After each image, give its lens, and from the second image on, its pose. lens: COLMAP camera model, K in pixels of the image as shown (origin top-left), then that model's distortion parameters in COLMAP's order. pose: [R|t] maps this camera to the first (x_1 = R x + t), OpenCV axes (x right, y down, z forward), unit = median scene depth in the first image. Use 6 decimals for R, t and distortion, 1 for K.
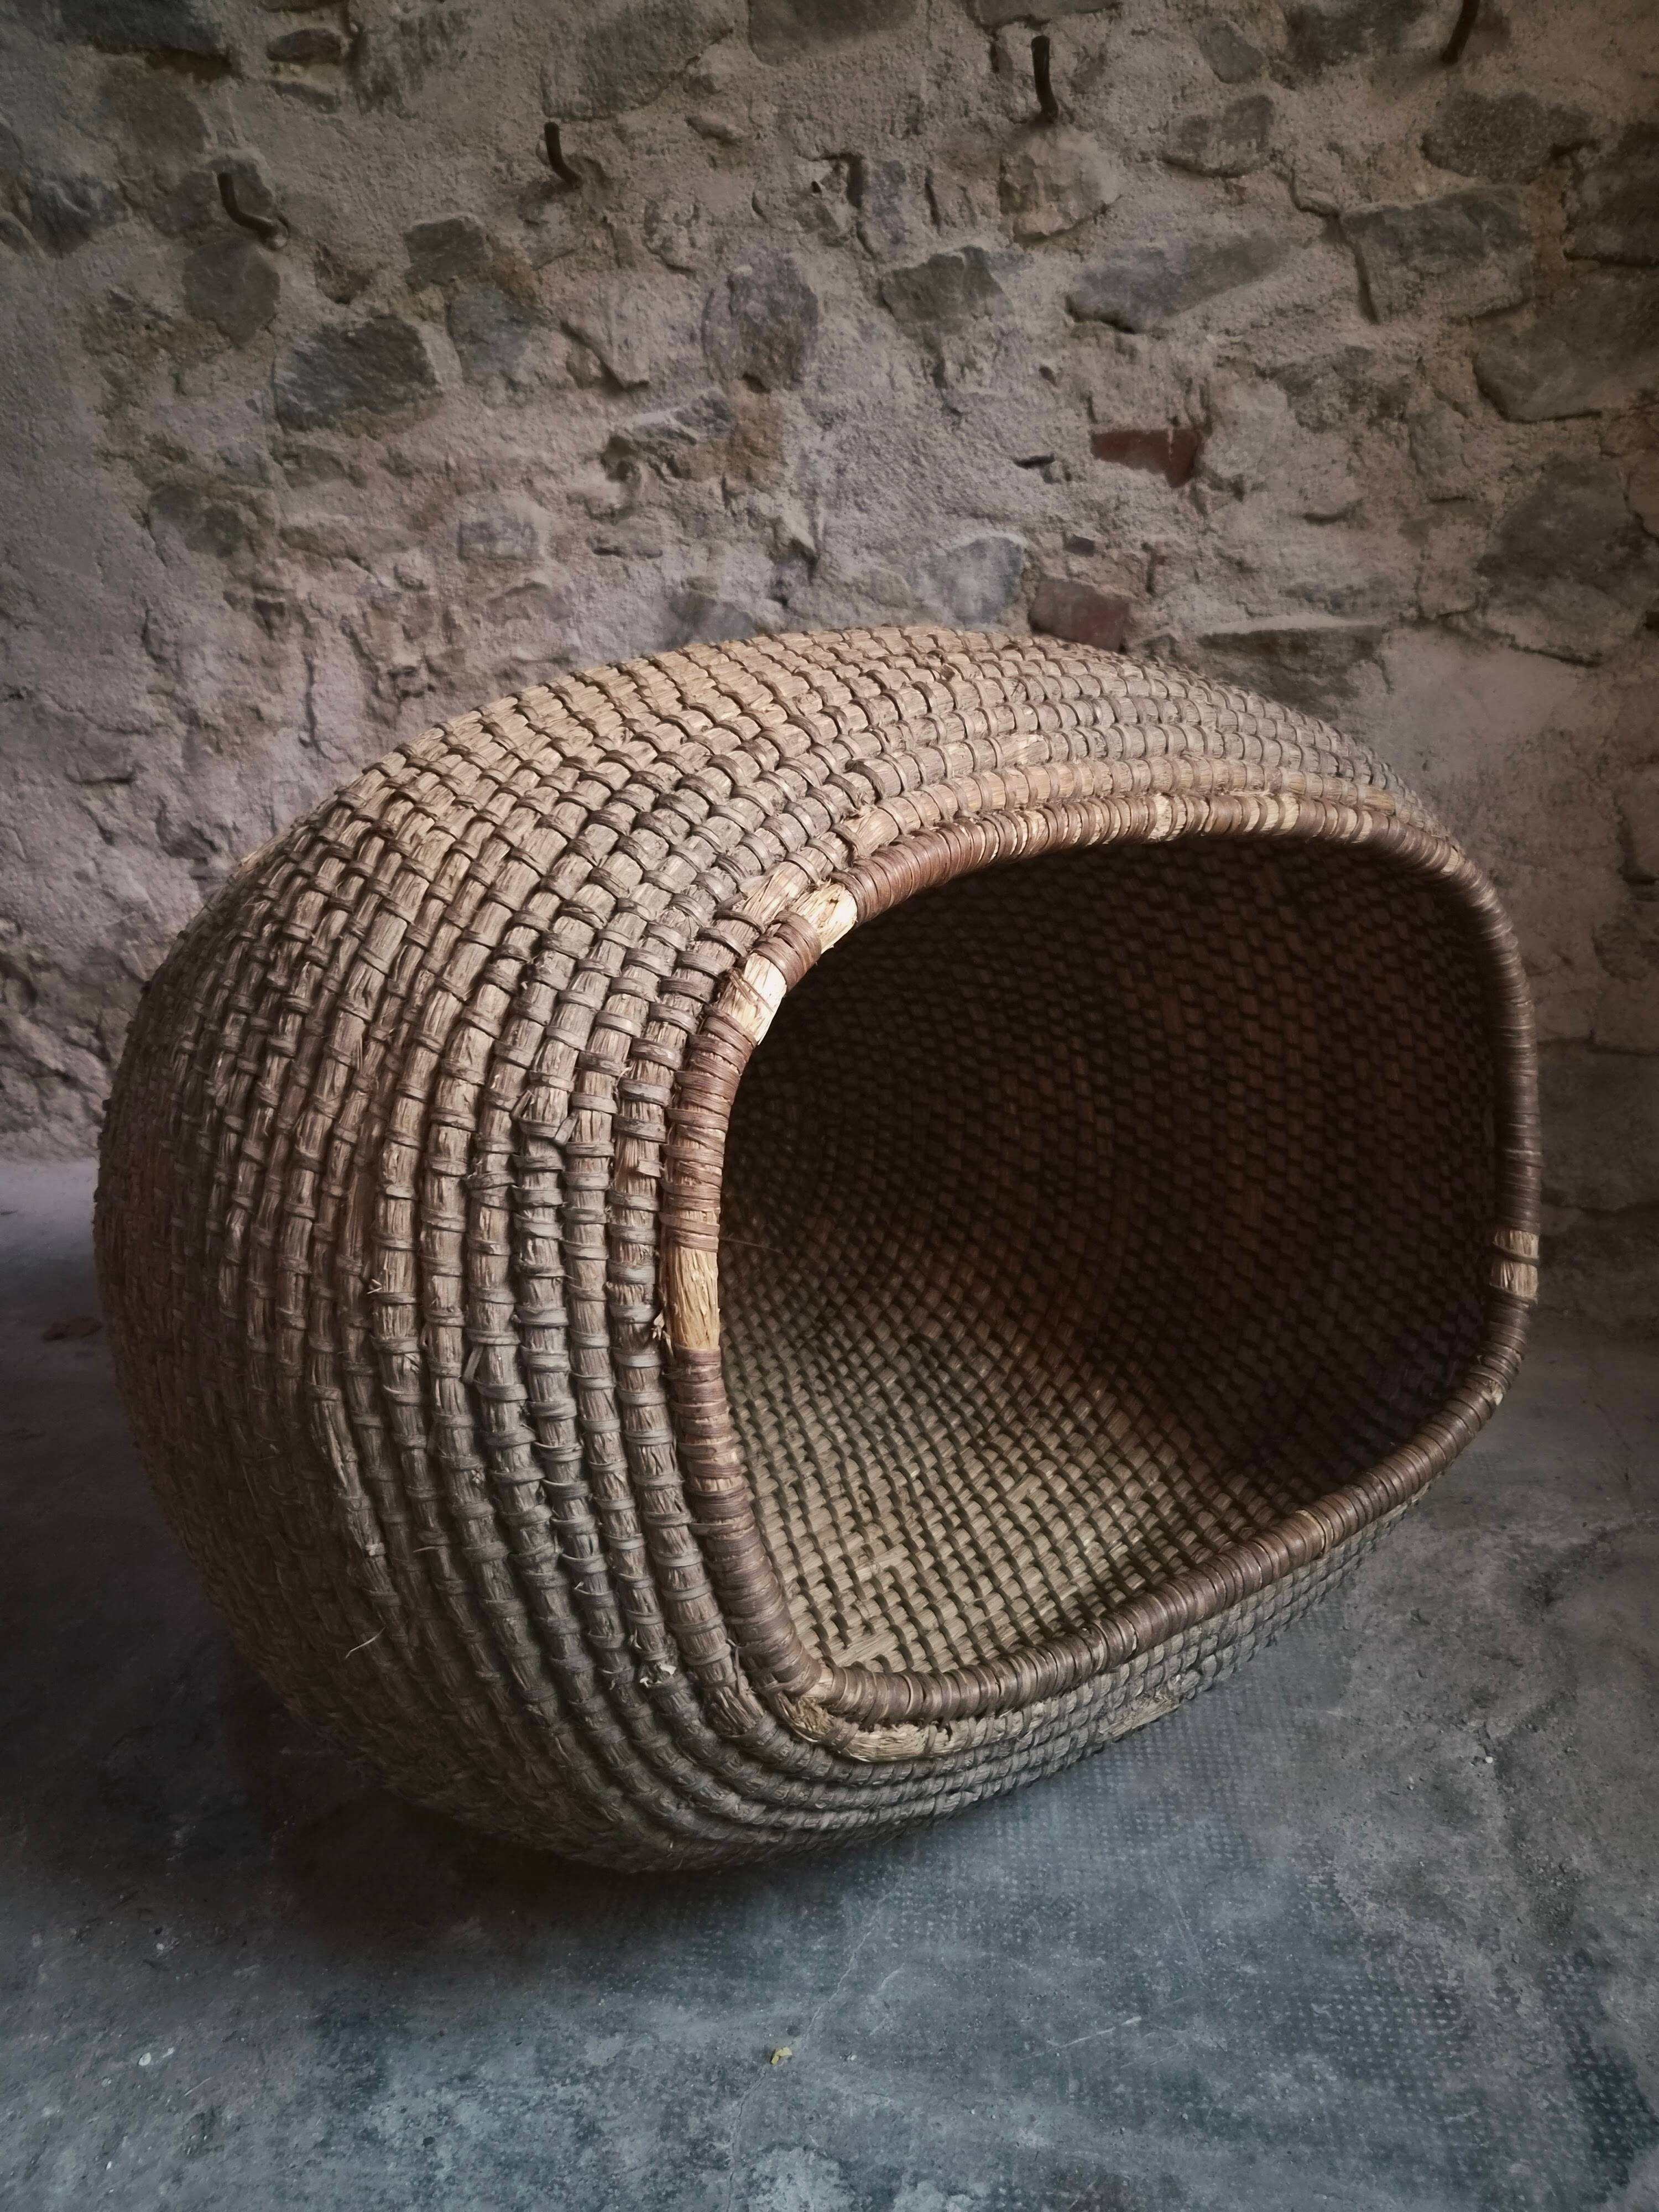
lens RADIAL K [[1480.2, 0, 851.3], [0, 1480.2, 1099.8], [0, 0, 1]] dist [0.058028, -0.046922]
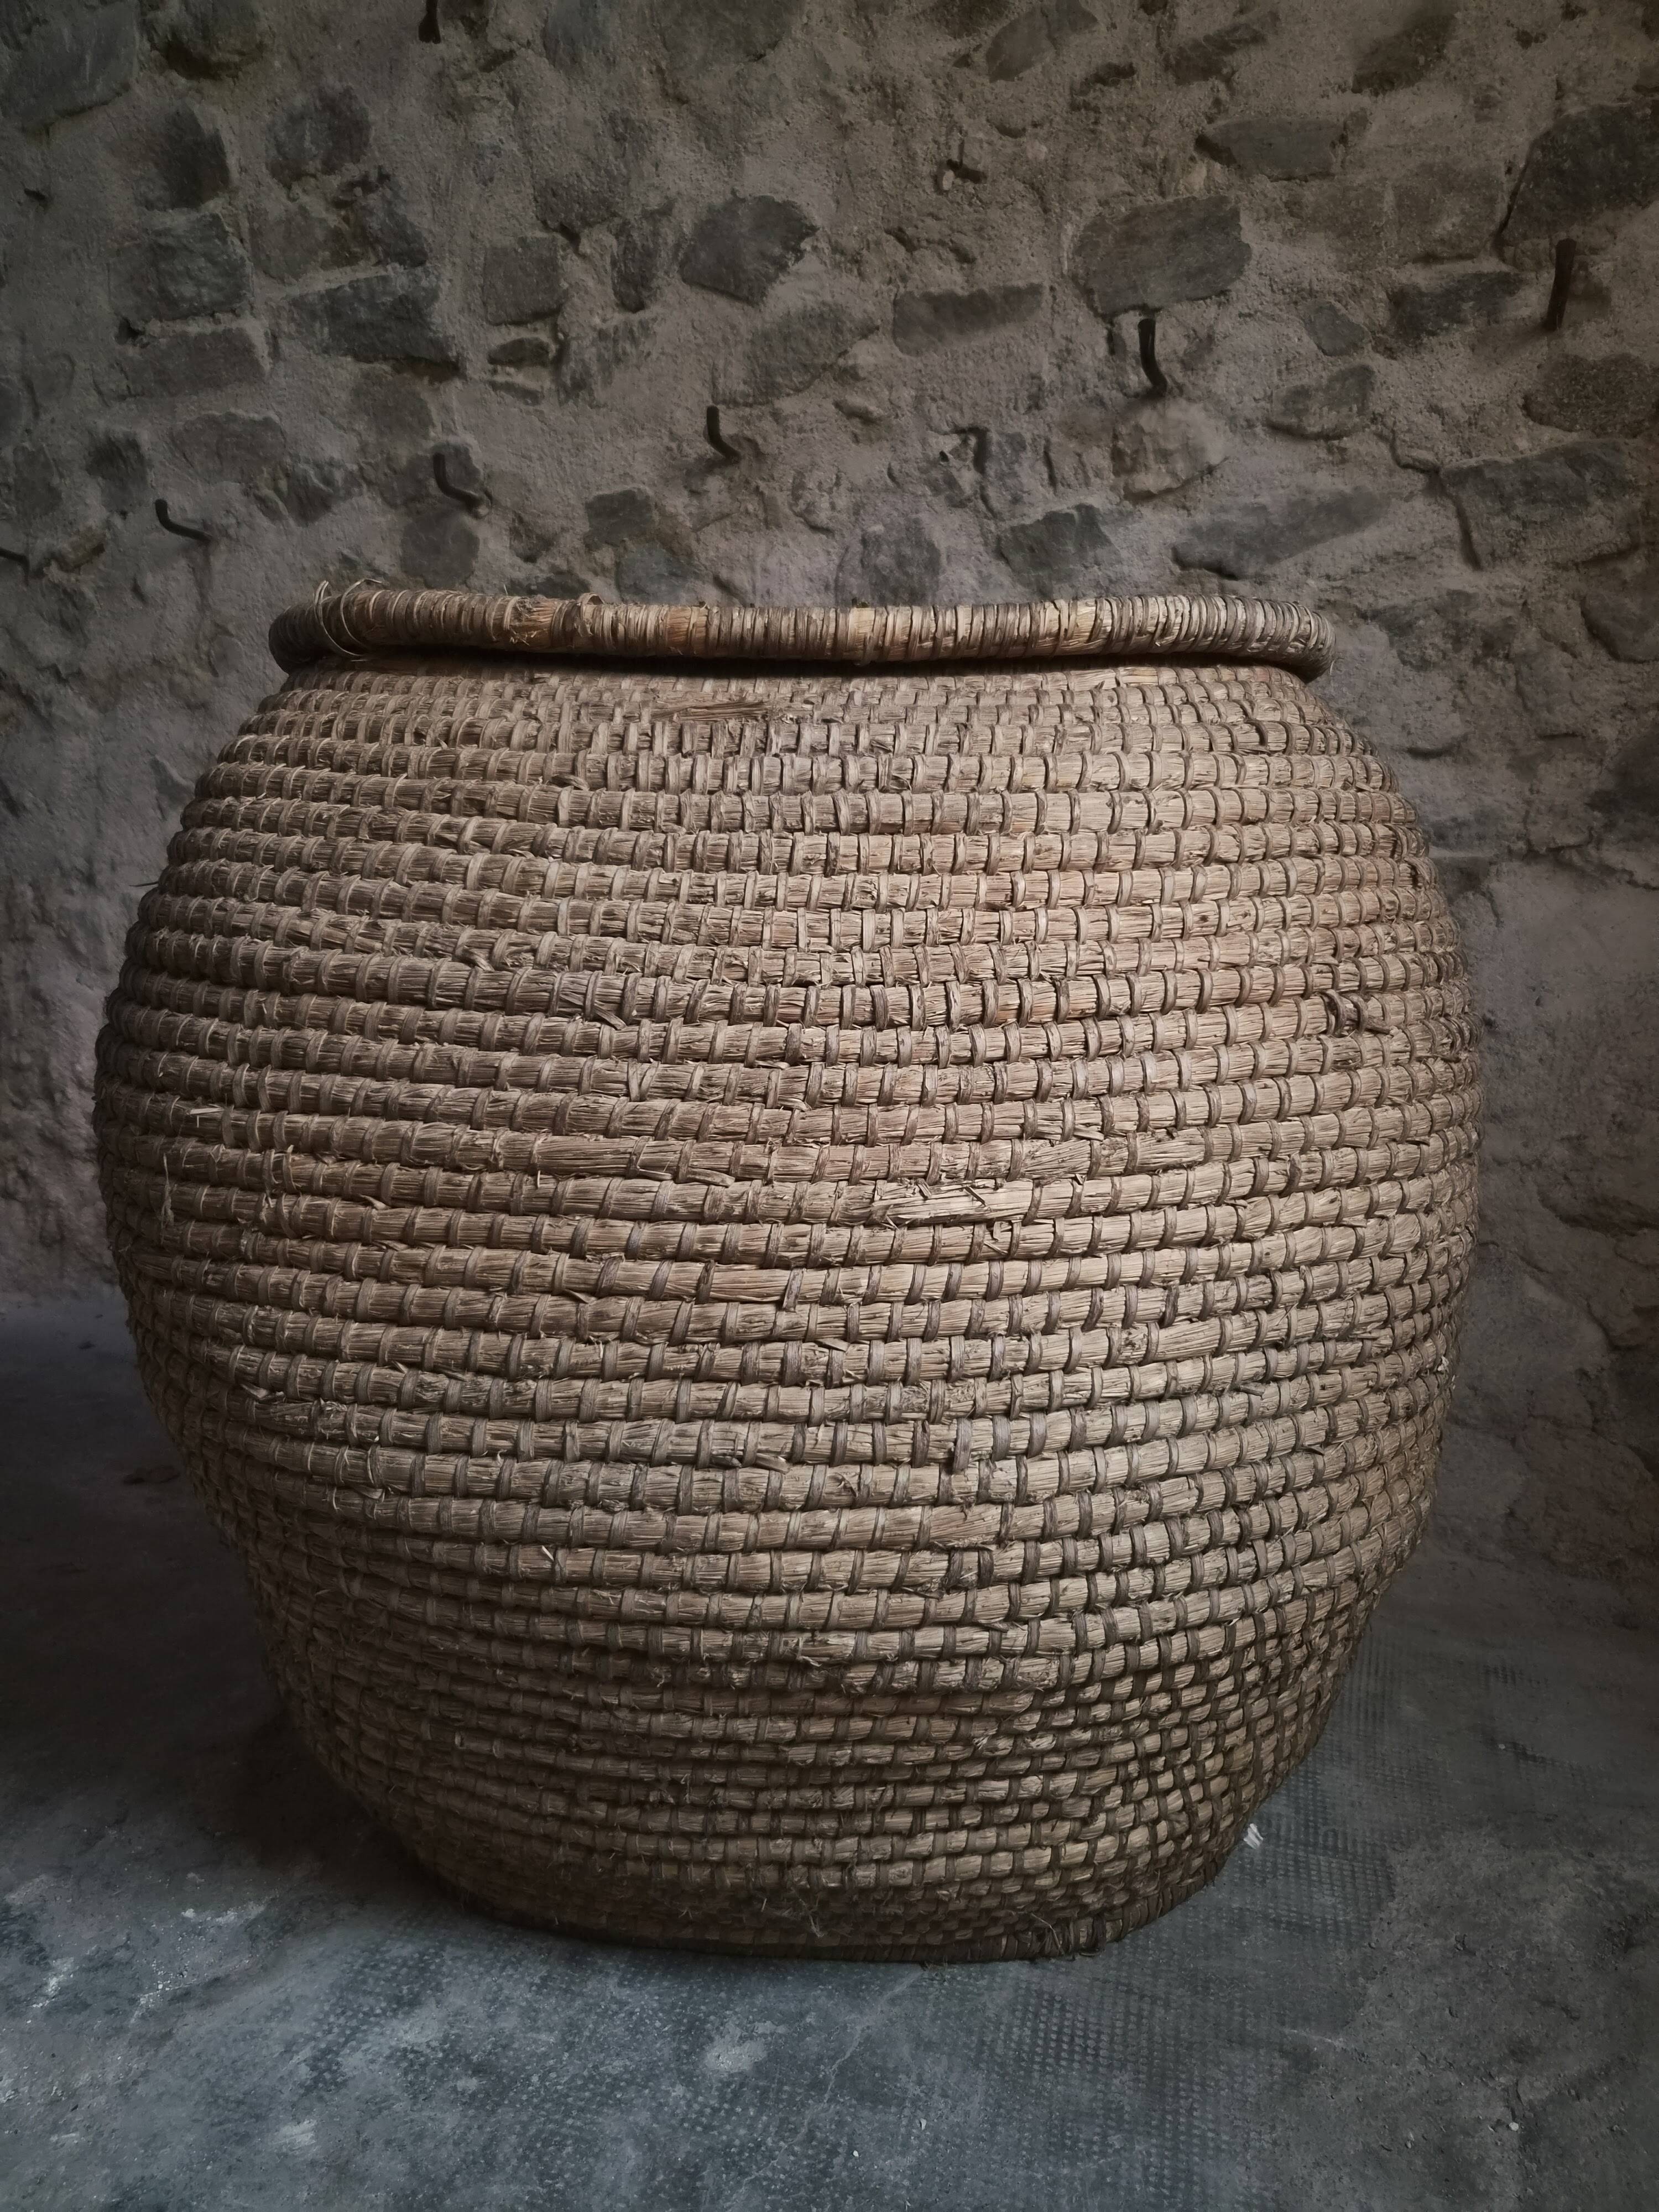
lens RADIAL K [[1475.3, 0, 845.3], [0, 1475.3, 1102.2], [0, 0, 1]] dist [0.056955, -0.044760]
pose [[0.986547, 0.058696, -0.152579, 0.096663], [-0.083933, 0.982778, -0.164629, 0.032213], [0.140289, 0.175220, 0.974483, 0.025783]]
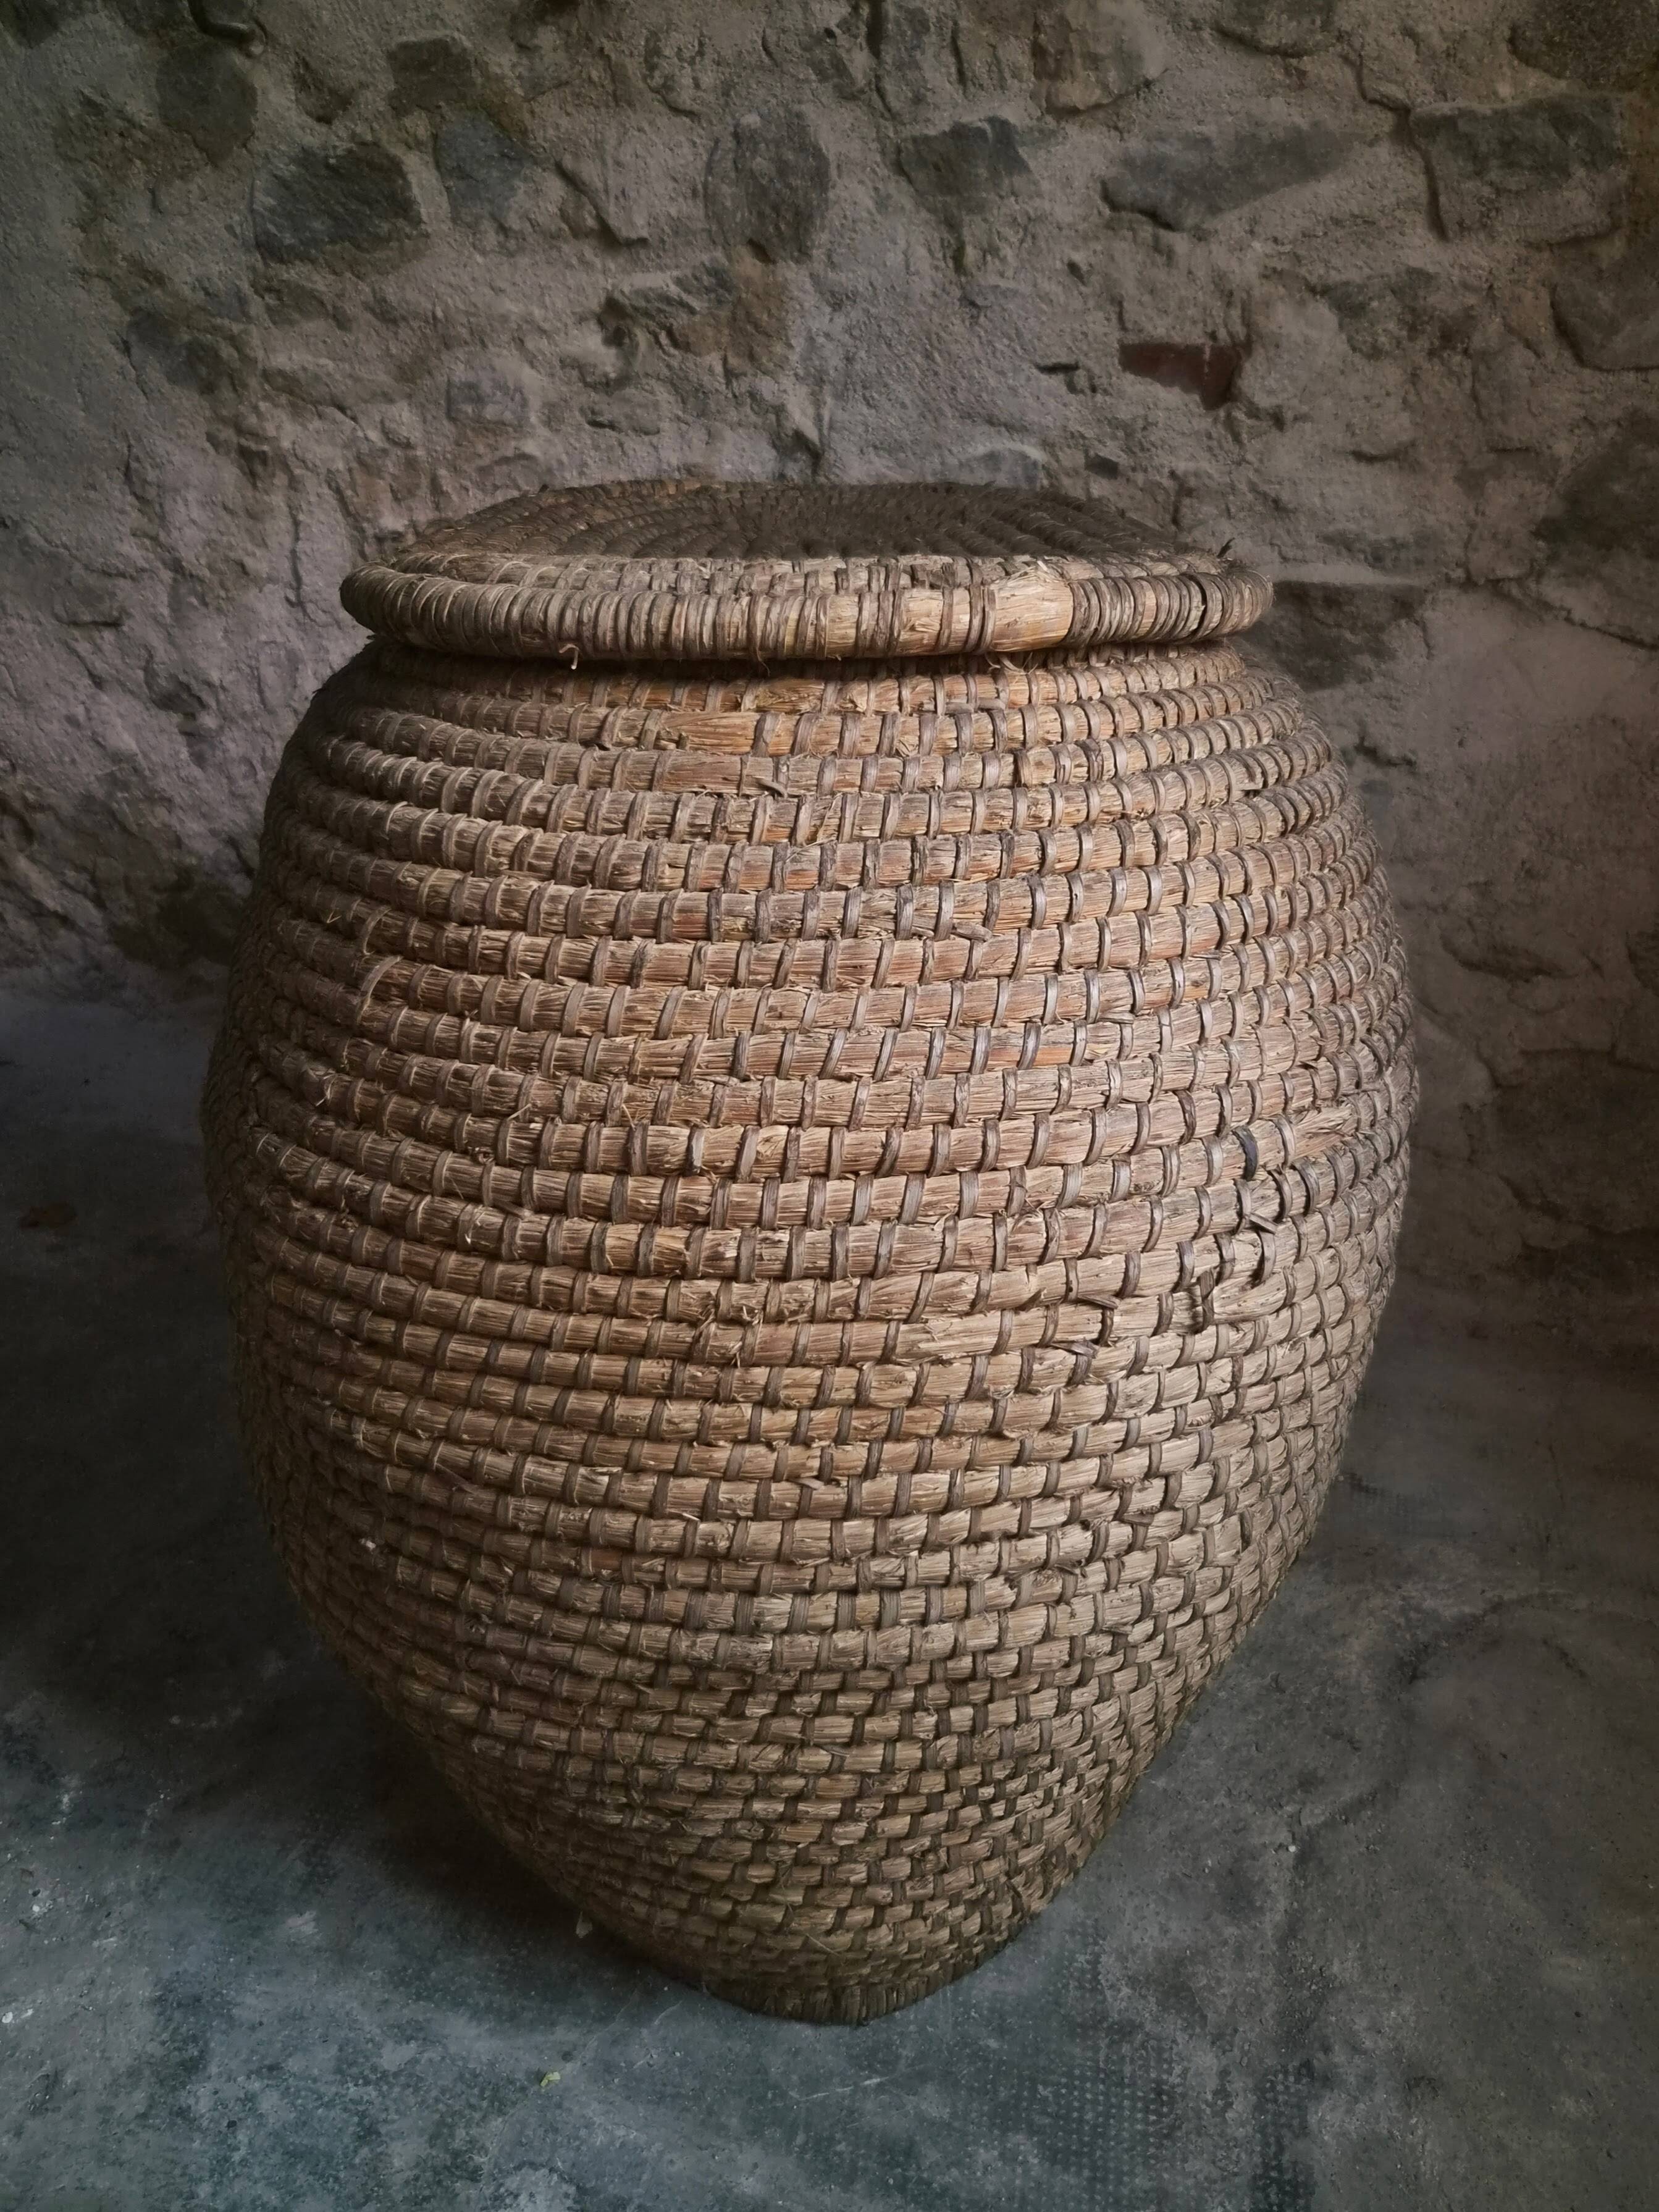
lens RADIAL K [[1647.5, 0, 868.2], [0, 1647.5, 1074.5], [0, 0, 1]] dist [0.053186, -0.038387]
pose [[0.994728, 0.071539, -0.073474, 0.113525], [-0.060036, 0.987114, 0.148328, -0.151111], [0.083139, -0.143135, 0.986205, -0.050639]]
